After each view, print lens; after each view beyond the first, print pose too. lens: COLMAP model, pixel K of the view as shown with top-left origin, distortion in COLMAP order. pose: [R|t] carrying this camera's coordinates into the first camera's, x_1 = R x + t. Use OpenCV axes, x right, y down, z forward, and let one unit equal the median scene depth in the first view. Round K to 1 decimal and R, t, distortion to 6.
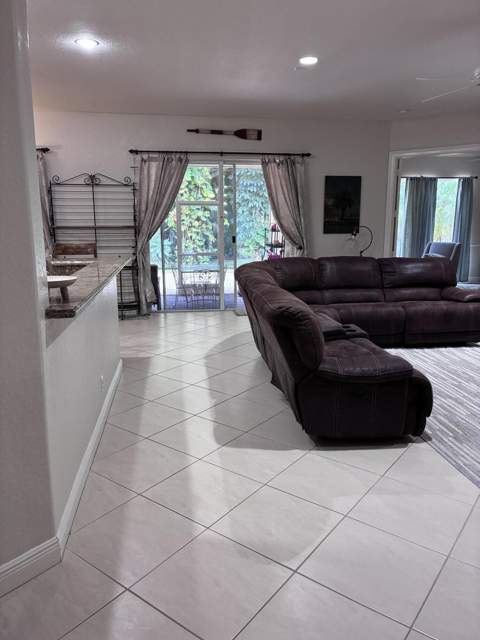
lens RADIAL K [[483.0, 0, 242.3], [0, 483.0, 317.1], [0, 0, 1]] dist [0.035519, -0.032764]
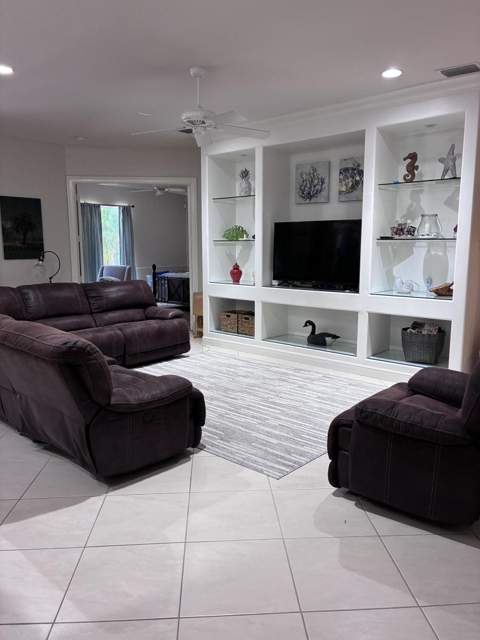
lens RADIAL K [[483.0, 0, 242.3], [0, 483.0, 317.1], [0, 0, 1]] dist [0.035519, -0.032764]
pose [[0.760886, -0.096741, 0.641634, -0.117783], [0.127691, 0.991812, -0.001885, -0.011962], [-0.636198, 0.083365, 0.767009, 0.052229]]
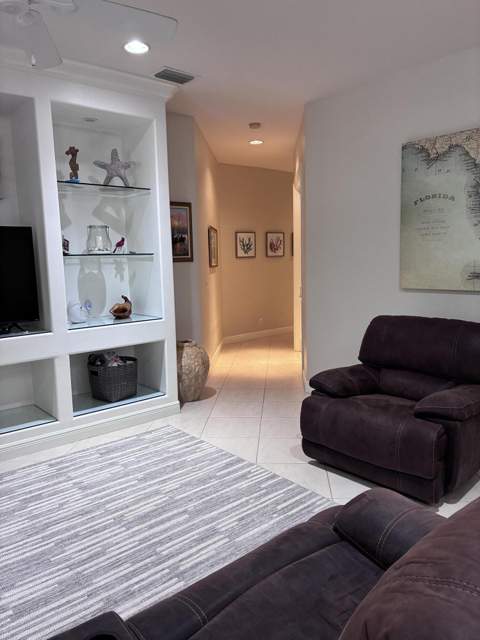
lens RADIAL K [[483.0, 0, 242.3], [0, 483.0, 317.1], [0, 0, 1]] dist [0.035519, -0.032764]
pose [[-0.539300, -0.094225, 0.836825, -0.038088], [0.190173, 0.954423, 0.230025, -0.139916], [-0.820359, 0.283194, -0.496802, 0.674376]]
